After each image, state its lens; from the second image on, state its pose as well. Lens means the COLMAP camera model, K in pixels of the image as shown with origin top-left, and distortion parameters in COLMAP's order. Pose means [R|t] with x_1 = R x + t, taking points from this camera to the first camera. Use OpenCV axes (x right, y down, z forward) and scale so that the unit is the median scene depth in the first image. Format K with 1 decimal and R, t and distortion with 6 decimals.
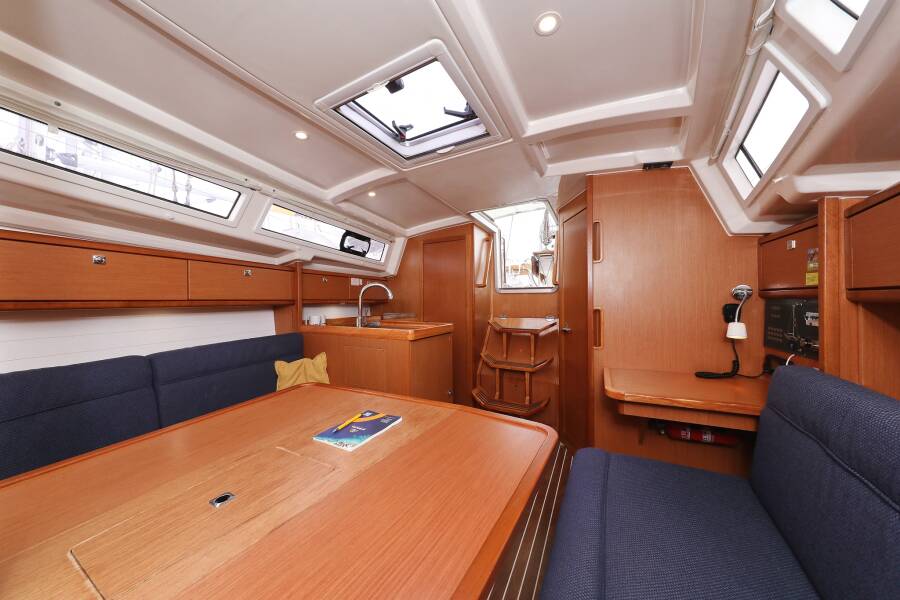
lens RADIAL K [[284.7, 0, 467.0], [0, 284.7, 304.7], [0, 0, 1]] dist [-0.010267, 0.000101]
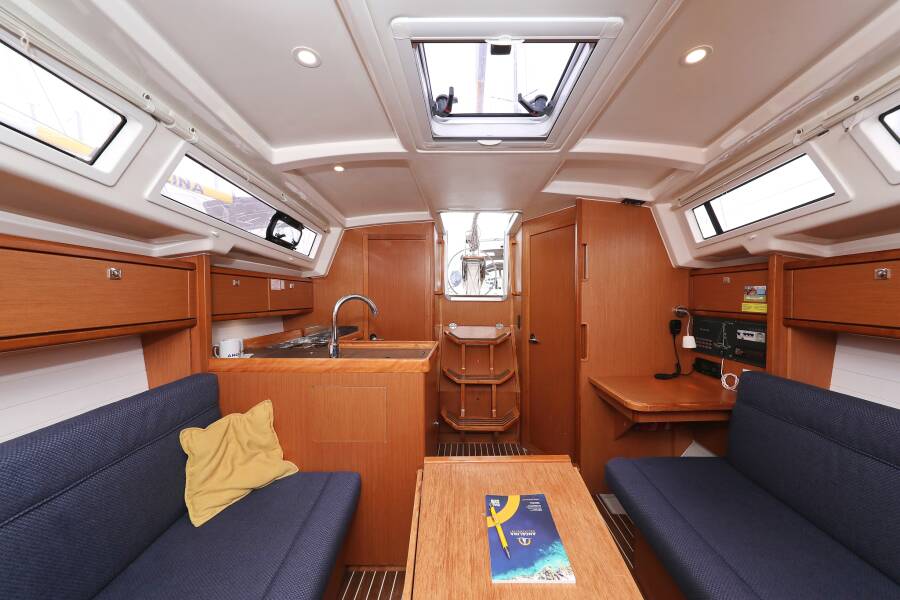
lens RADIAL K [[284.7, 0, 455.5], [0, 284.7, 301.9], [0, 0, 1]] dist [-0.010267, 0.000101]
pose [[0.887590, 0.003871, 0.460618, -0.440929], [-0.011341, 0.999845, 0.013452, -0.071978], [-0.460494, -0.017164, 0.887497, 0.244951]]
